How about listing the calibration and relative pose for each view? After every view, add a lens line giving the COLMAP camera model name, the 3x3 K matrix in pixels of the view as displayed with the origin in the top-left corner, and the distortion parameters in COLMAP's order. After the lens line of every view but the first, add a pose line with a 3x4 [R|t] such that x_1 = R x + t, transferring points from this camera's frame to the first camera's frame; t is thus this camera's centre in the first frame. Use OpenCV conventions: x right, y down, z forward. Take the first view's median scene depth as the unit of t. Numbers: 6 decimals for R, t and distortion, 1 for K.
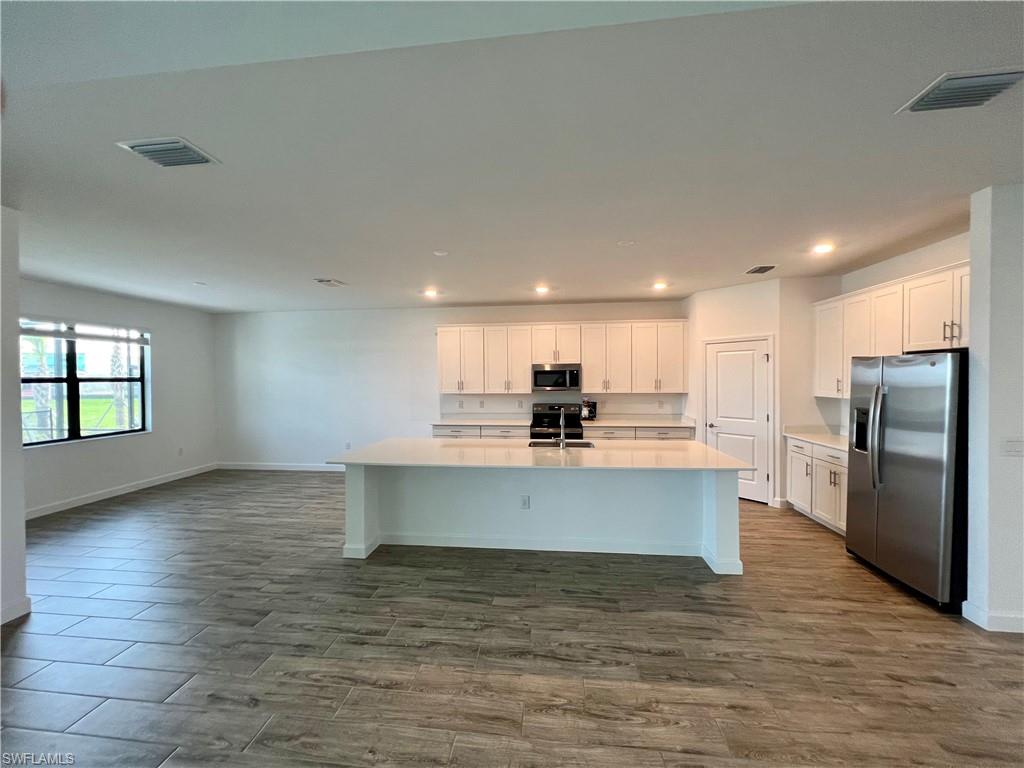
lens RADIAL K [[410.5, 0, 506.8], [0, 410.5, 382.8], [0, 0, 1]] dist [0.001382, 0.000483]
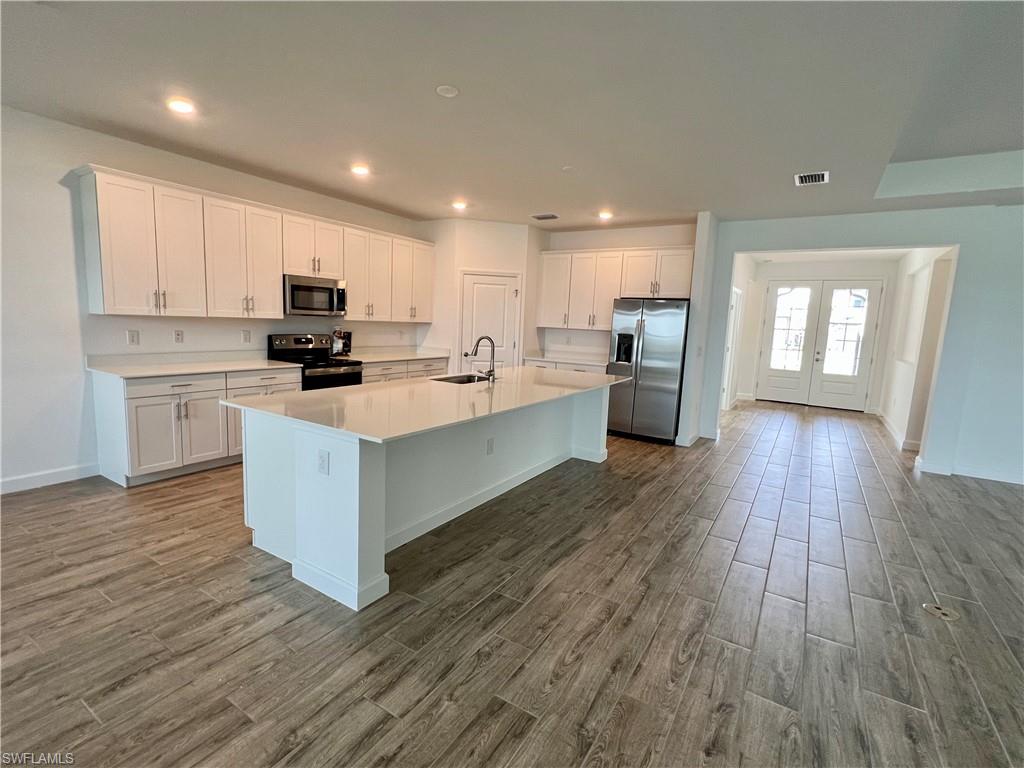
lens RADIAL K [[484.2, 0, 506.8], [0, 484.2, 387.1], [0, 0, 1]] dist [0.002787, 0.001049]
pose [[0.432657, -0.099947, 0.896001, -0.851177], [-0.034497, 0.991273, 0.127232, 0.039300], [-0.900898, -0.085957, 0.425433, 0.564860]]
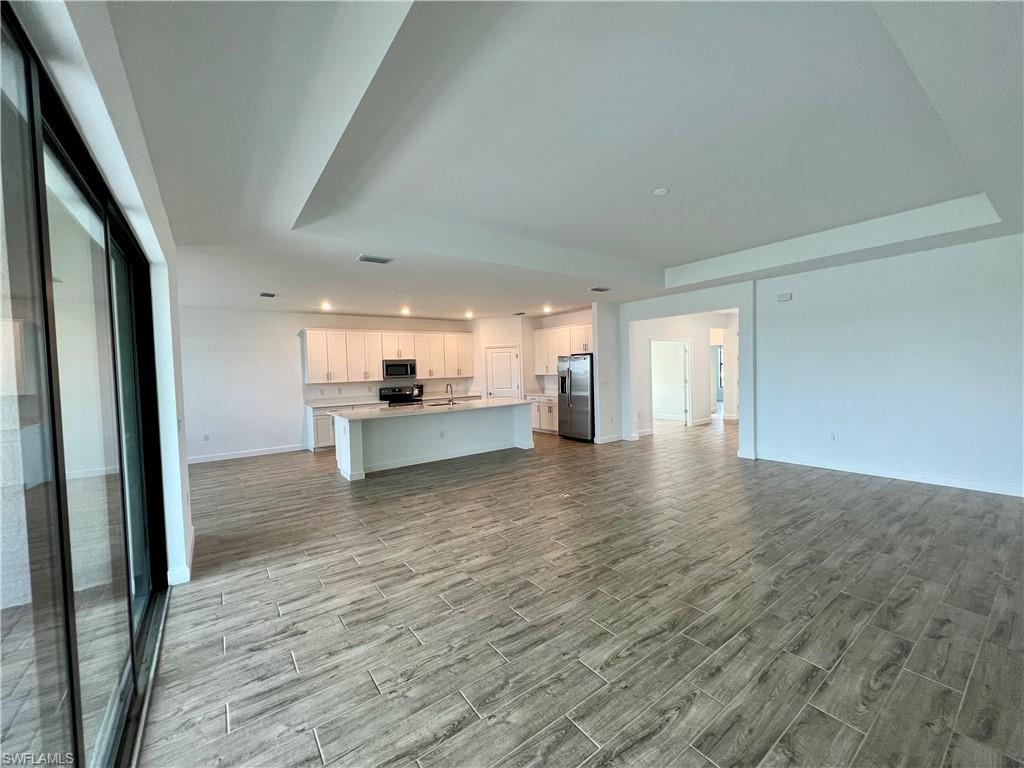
lens RADIAL K [[410.5, 0, 509.3], [0, 410.5, 385.8], [0, 0, 1]] dist [0.001382, 0.000483]
pose [[0.734373, -0.042263, 0.677429, -0.991263], [0.033185, 0.999102, 0.026357, 0.036356], [-0.677935, 0.003125, 0.735116, -0.572966]]
